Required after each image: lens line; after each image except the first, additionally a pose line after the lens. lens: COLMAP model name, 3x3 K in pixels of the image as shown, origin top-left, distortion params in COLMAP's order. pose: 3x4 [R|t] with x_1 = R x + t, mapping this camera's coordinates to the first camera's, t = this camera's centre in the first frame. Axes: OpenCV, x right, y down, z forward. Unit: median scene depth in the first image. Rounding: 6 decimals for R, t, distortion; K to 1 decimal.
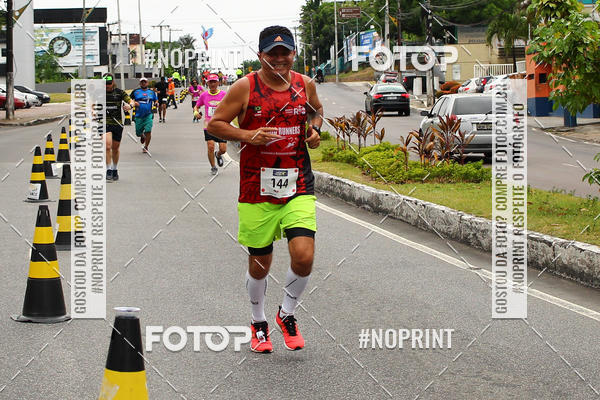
lens RADIAL K [[1757.2, 0, 300.3], [0, 1757.2, 165.0], [0, 0, 1]] dist [-0.060260, -0.403870]
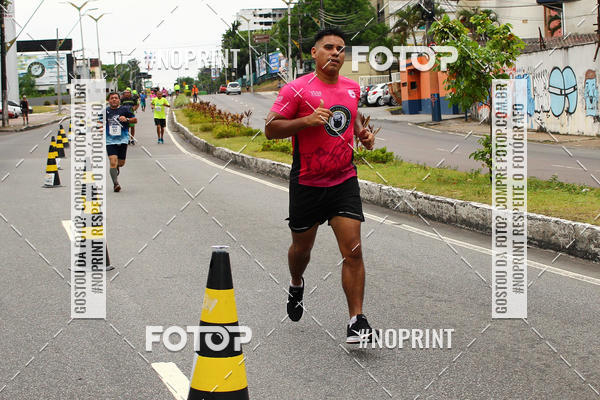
lens RADIAL K [[1457.2, 0, 281.6], [0, 1457.2, 178.6], [0, 0, 1]] dist [-0.106597, 0.123363]
pose [[0.995265, -0.028426, 0.092954, -0.063802], [0.027505, 0.999559, 0.011170, 0.005632], [-0.093231, -0.008560, 0.995608, -0.081033]]
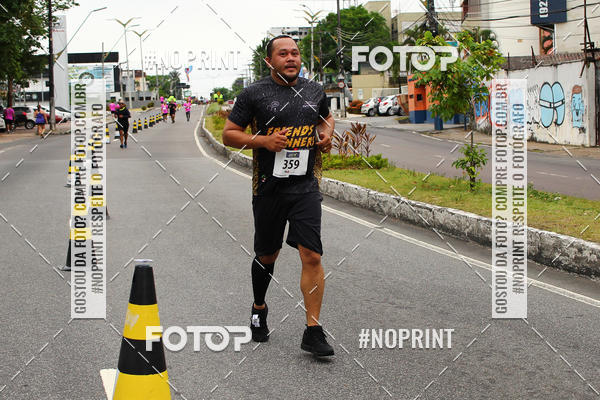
lens RADIAL K [[1179.7, 0, 329.9], [0, 1179.7, 201.8], [0, 0, 1]] dist [-0.091858, 0.080444]
pose [[0.997506, -0.016049, 0.068726, -0.005540], [0.013586, 0.999253, 0.036165, 0.001080], [-0.069255, -0.035141, 0.996980, 0.020103]]
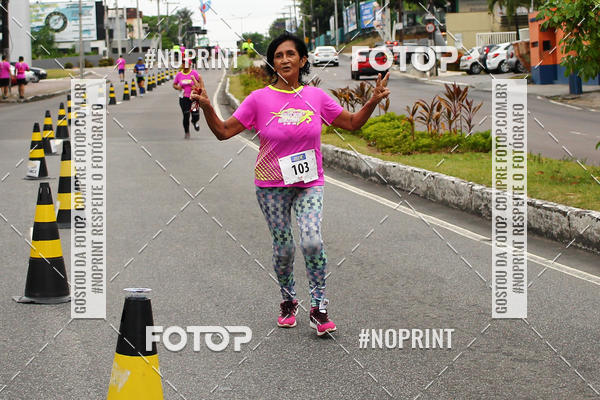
lens RADIAL K [[1741.7, 0, 298.4], [0, 1741.7, 129.7], [0, 0, 1]] dist [-0.074394, -0.173254]
pose [[0.999858, -0.016526, 0.003396, -0.005423], [0.016544, 0.999848, -0.005456, 0.000813], [-0.003305, 0.005511, 0.999979, 0.023344]]
